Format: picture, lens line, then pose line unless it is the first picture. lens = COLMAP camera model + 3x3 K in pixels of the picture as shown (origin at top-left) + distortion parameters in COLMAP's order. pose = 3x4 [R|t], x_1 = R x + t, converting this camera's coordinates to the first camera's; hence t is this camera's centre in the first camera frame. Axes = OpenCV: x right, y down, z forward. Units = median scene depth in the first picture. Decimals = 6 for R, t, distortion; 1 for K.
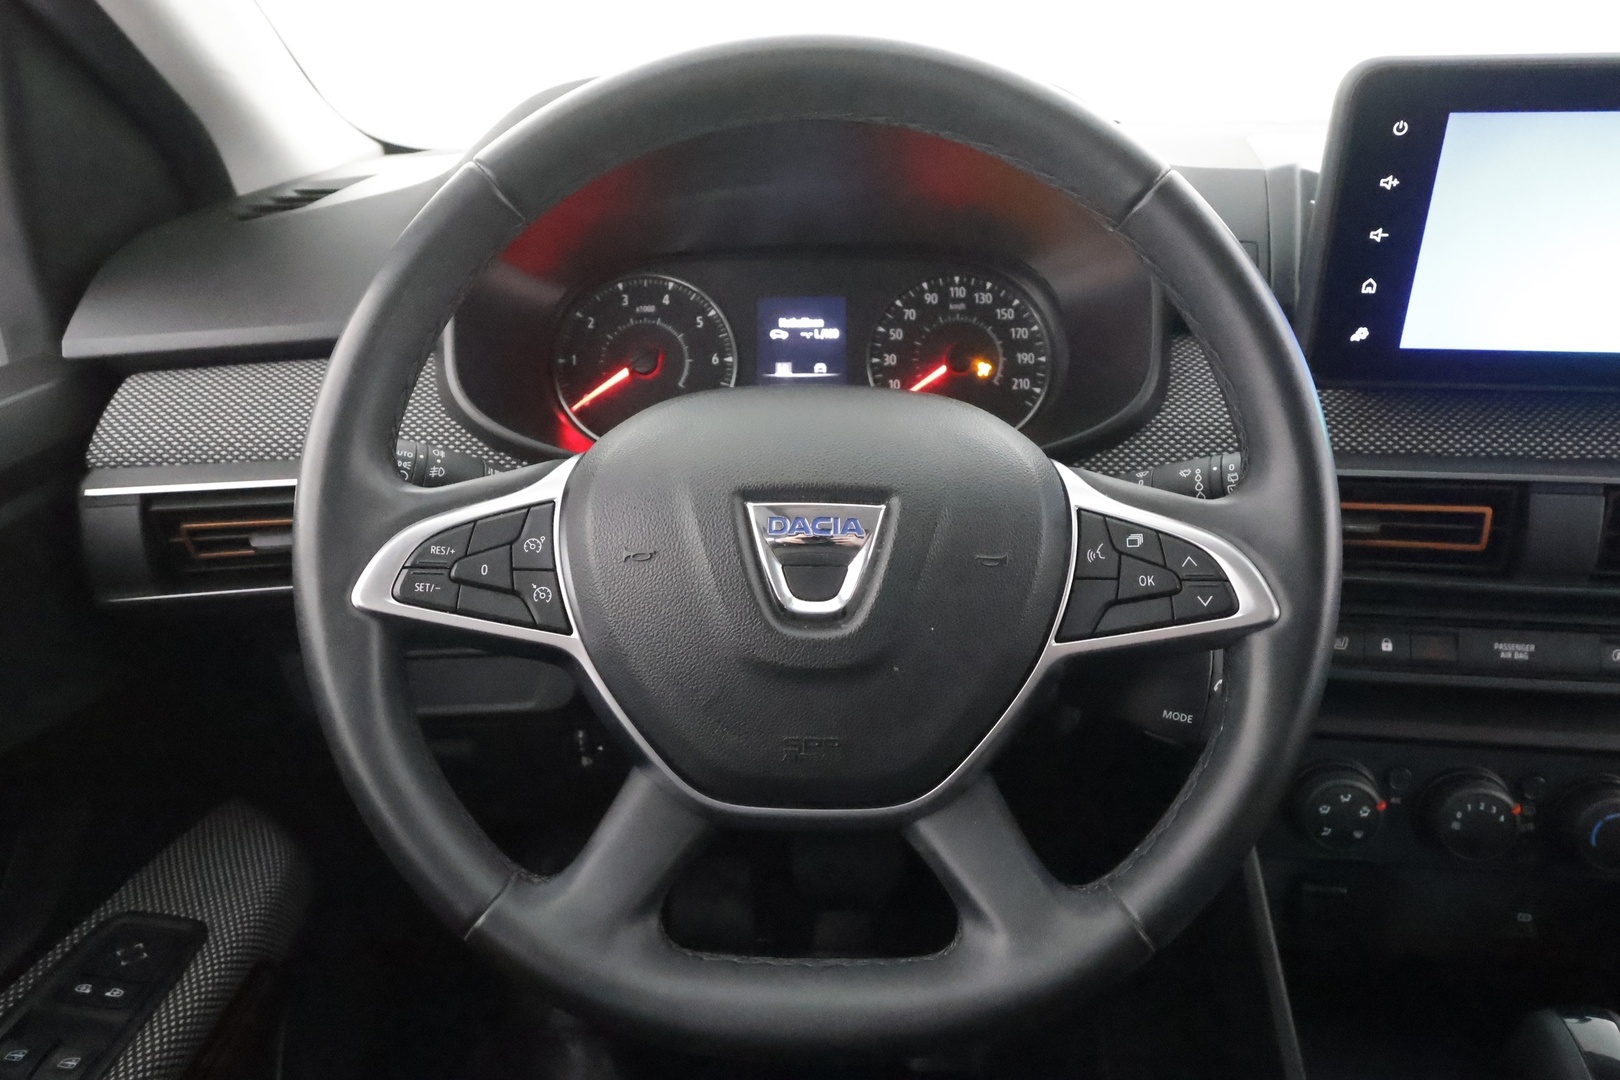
lens RADIAL K [[1122.6, 0, 811.3], [0, 1122.6, 544.1], [0, 0, 1]] dist [0.001234, -0.002011]
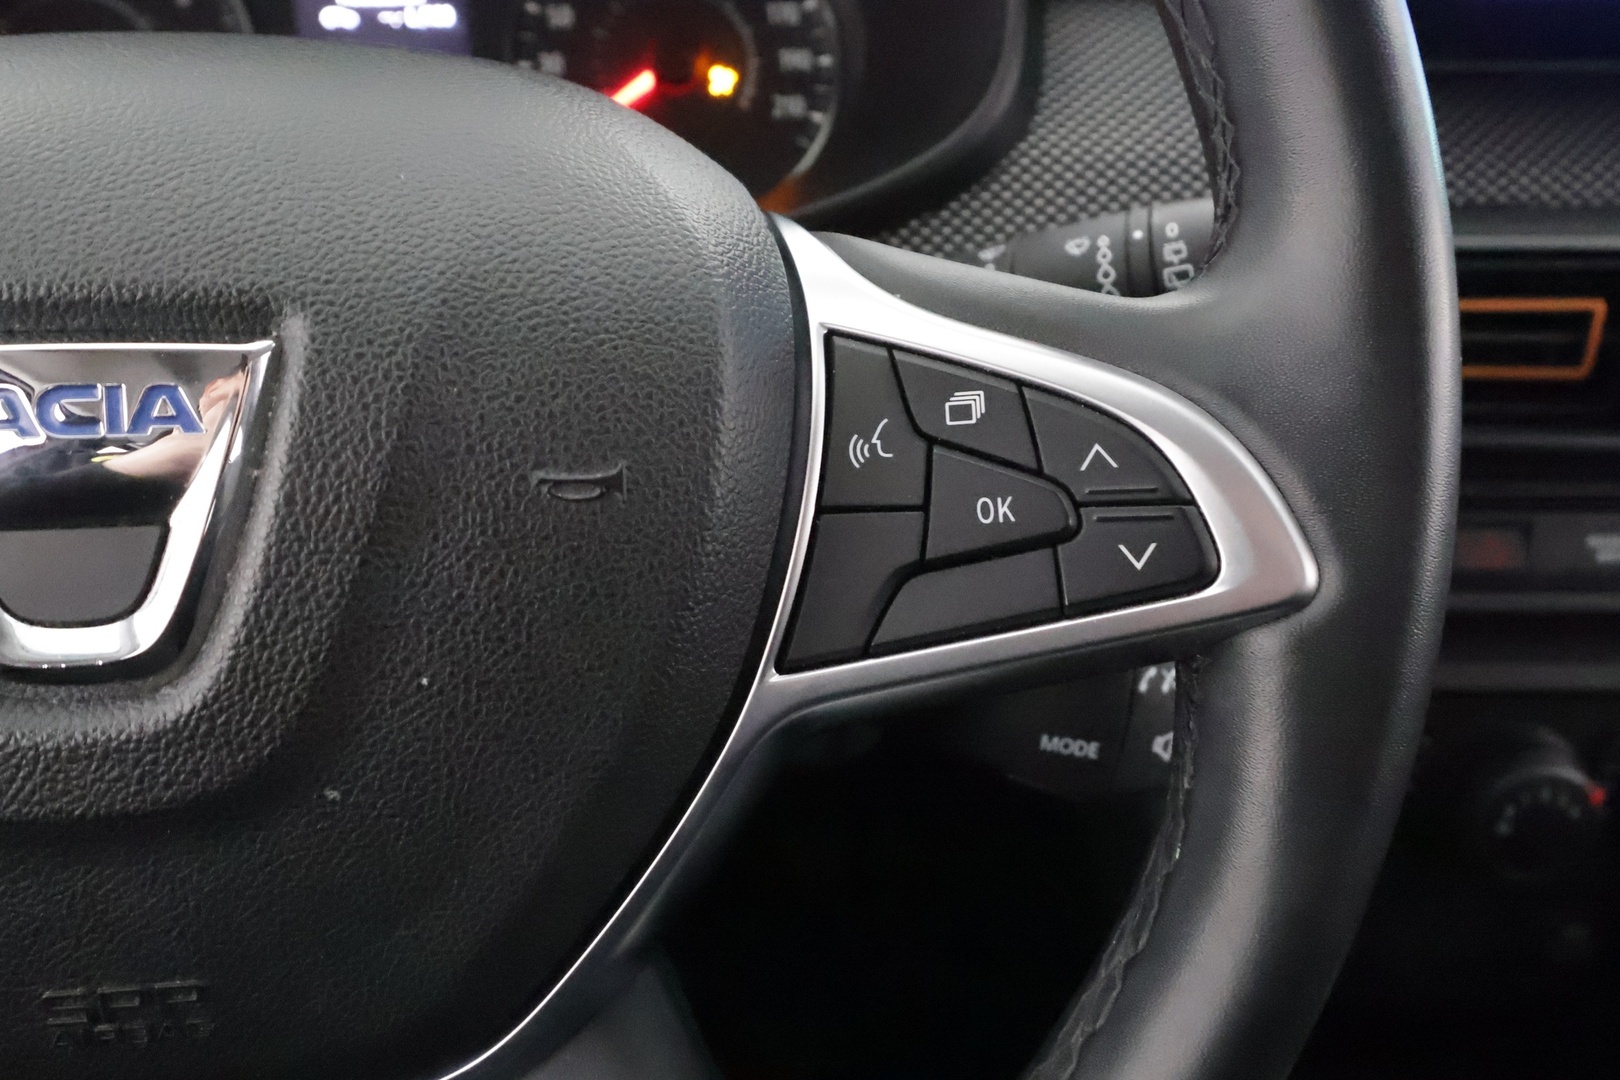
lens RADIAL K [[1284.1, 0, 817.5], [0, 1284.1, 550.5], [0, 0, 1]] dist [0.011025, -0.015320]
pose [[0.990202, -0.057169, 0.127407, 0.147937], [0.039200, 0.989470, 0.139331, -0.015871], [-0.134031, -0.132972, 0.982015, 0.466224]]
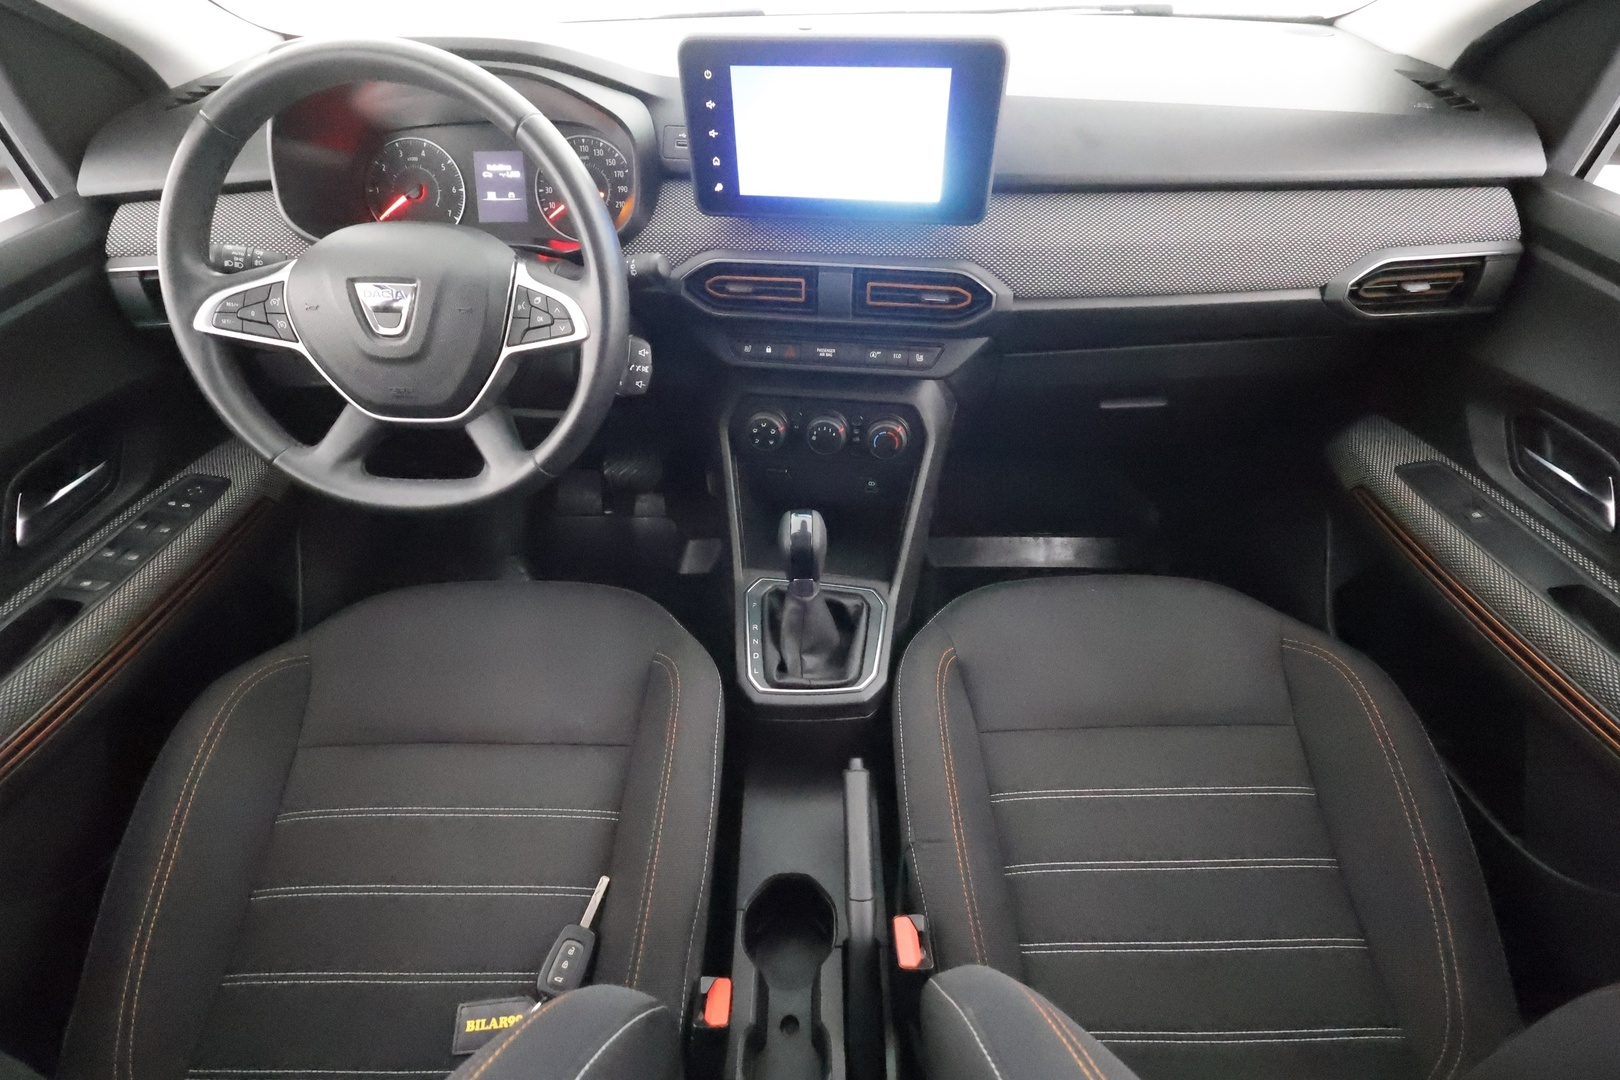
lens RADIAL K [[756.6, 0, 816.3], [0, 756.6, 546.5], [0, 0, 1]] dist [0.001208, 0.000973]
pose [[0.999938, 0.004329, -0.010287, 0.734274], [-0.000668, 0.943266, 0.332037, -0.035454], [0.011141, -0.332009, 0.943210, -0.504580]]
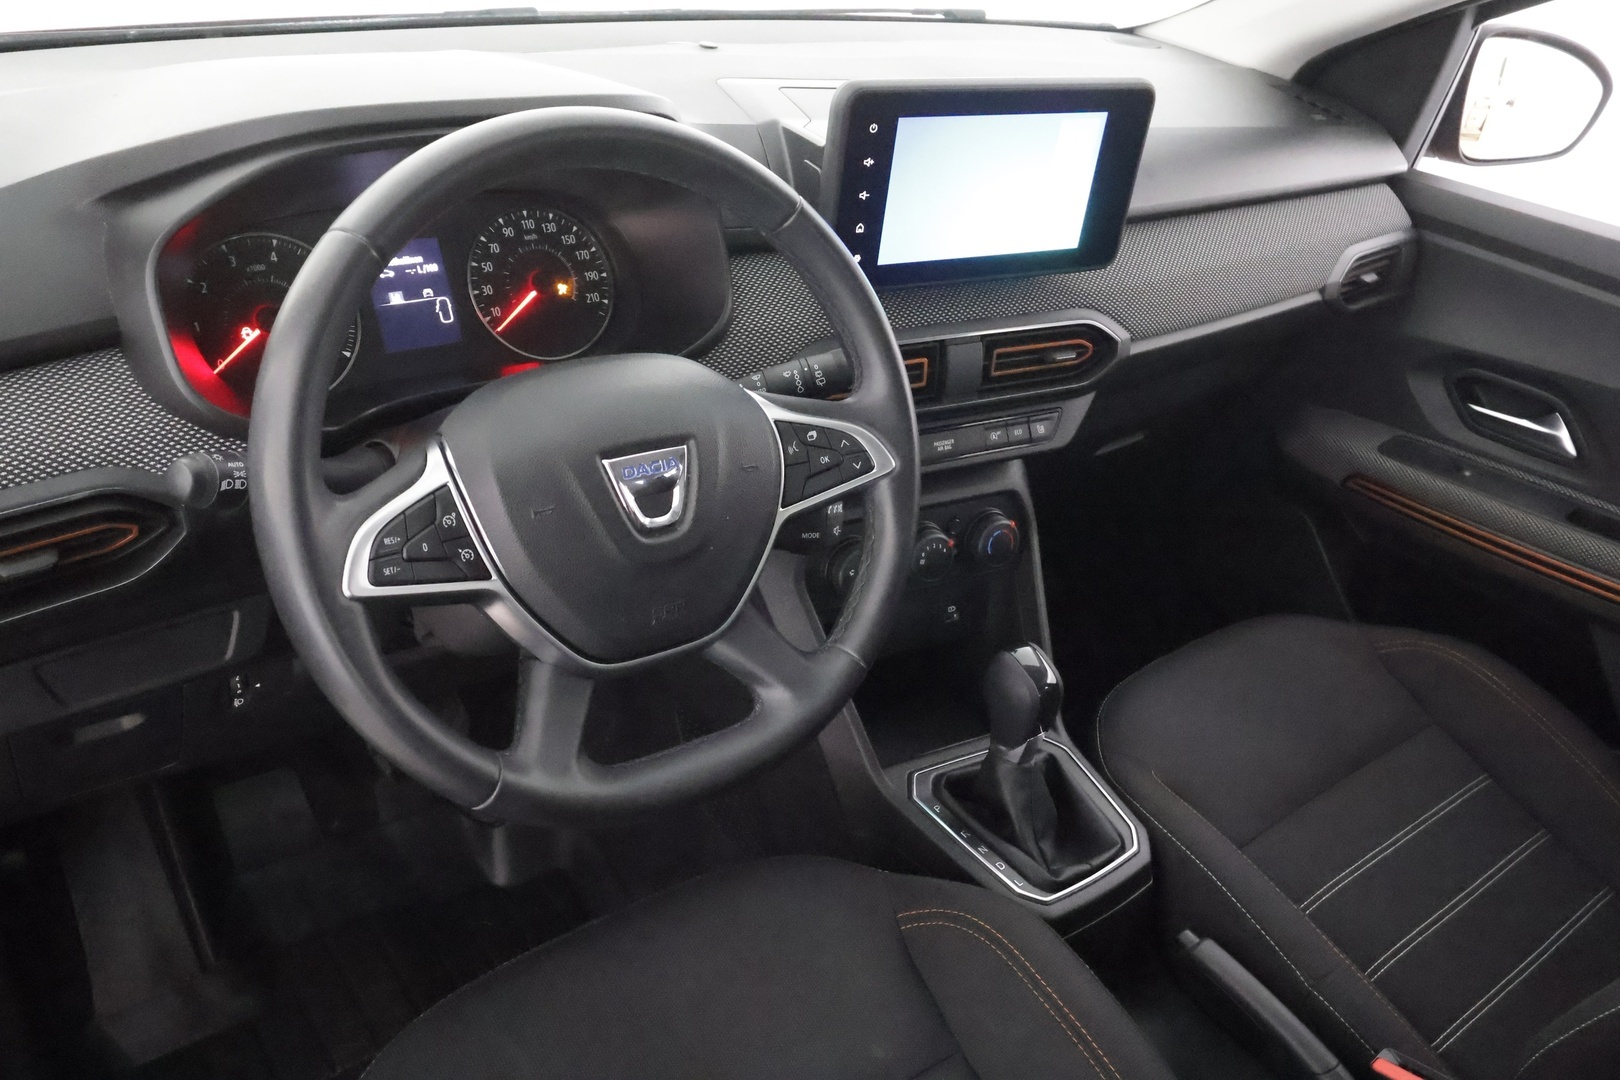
lens RADIAL K [[1284.1, 0, 818.7], [0, 1284.1, 540.4], [0, 0, 1]] dist [0.011025, -0.015320]
pose [[0.798206, -0.227283, 0.557861, -0.641655], [0.132560, 0.969662, 0.205386, -0.197185], [-0.587618, -0.089991, 0.804119, -0.413836]]
